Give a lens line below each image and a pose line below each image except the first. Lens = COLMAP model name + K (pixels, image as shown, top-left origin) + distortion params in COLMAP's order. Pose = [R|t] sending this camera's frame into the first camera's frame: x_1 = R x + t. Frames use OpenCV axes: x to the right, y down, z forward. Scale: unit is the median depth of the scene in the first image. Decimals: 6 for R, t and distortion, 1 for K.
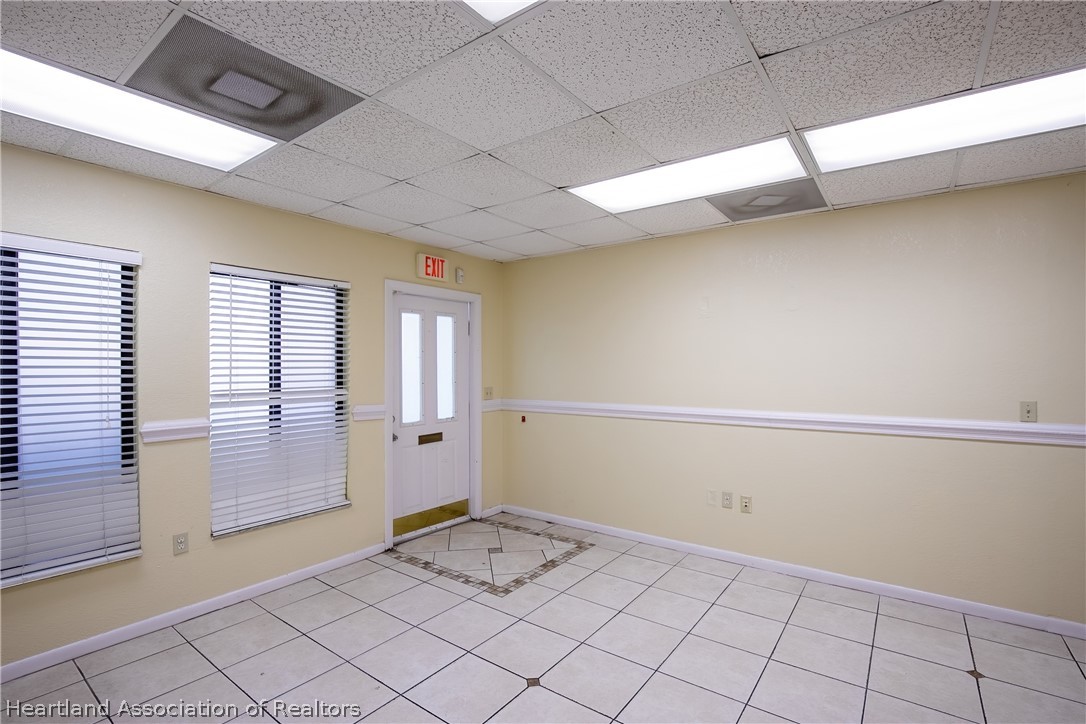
lens RADIAL K [[512.1, 0, 544.4], [0, 512.1, 369.5], [0, 0, 1]] dist [-0.013914, -0.000556]
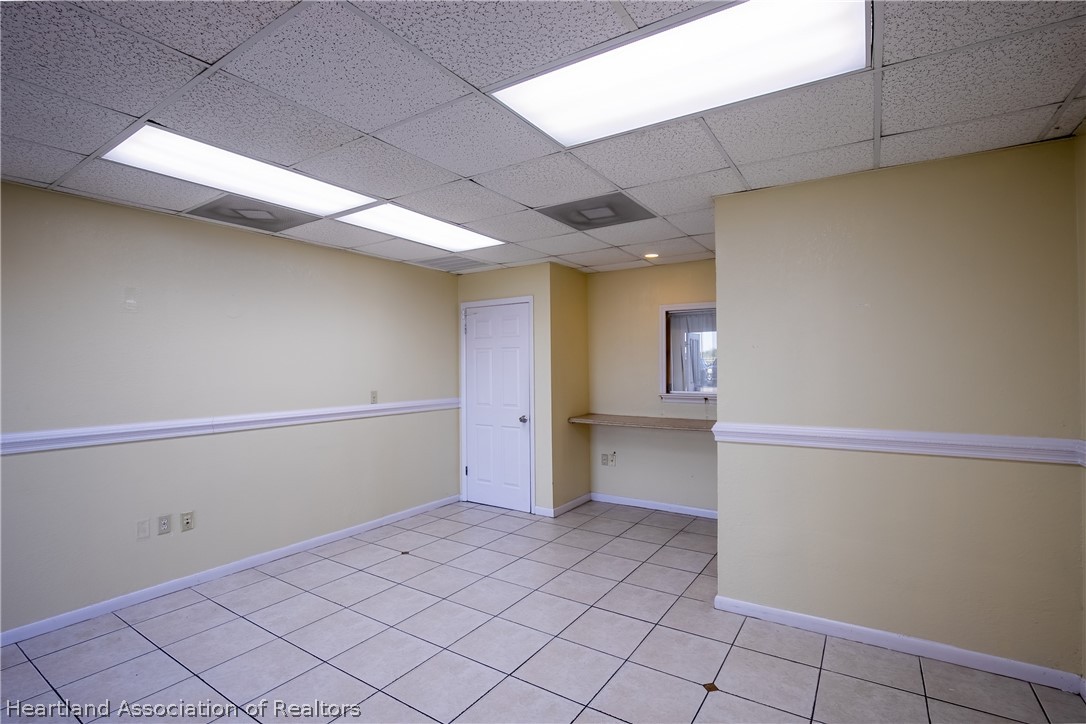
lens RADIAL K [[512.1, 0, 546.1], [0, 512.1, 367.6], [0, 0, 1]] dist [-0.013914, -0.000556]
pose [[-0.054575, 0.002707, 0.998506, -0.636032], [0.016008, 0.999870, -0.001836, -0.001916], [-0.998381, 0.015884, -0.054611, 0.452982]]
